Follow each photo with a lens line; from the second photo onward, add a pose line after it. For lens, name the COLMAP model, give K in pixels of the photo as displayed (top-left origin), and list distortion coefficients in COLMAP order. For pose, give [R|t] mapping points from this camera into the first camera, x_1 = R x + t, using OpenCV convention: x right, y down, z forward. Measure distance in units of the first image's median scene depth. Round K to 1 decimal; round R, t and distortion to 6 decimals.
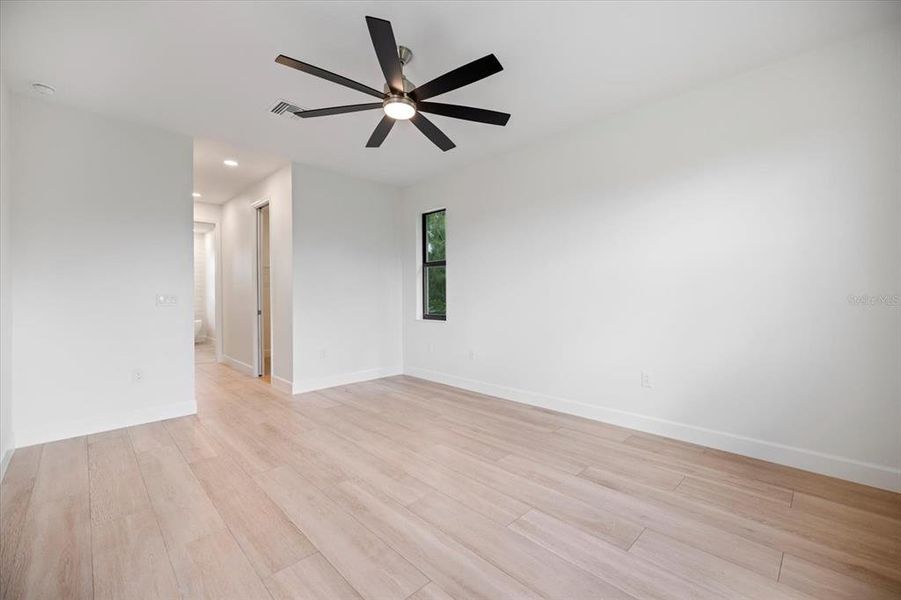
lens RADIAL K [[375.2, 0, 454.0], [0, 375.2, 294.7], [0, 0, 1]] dist [-0.001392, -0.000019]
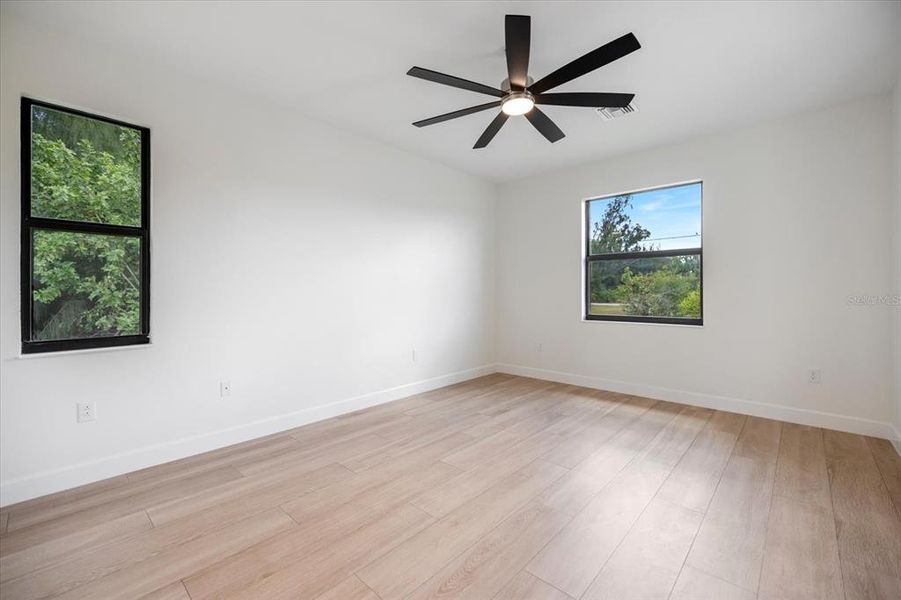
lens RADIAL K [[375.2, 0, 455.8], [0, 375.2, 289.8], [0, 0, 1]] dist [-0.001392, -0.000019]
pose [[-0.046349, 0.004620, 0.998915, -1.046273], [-0.000929, 0.999989, -0.004668, -0.005494], [-0.998925, -0.001145, -0.046345, 1.125232]]
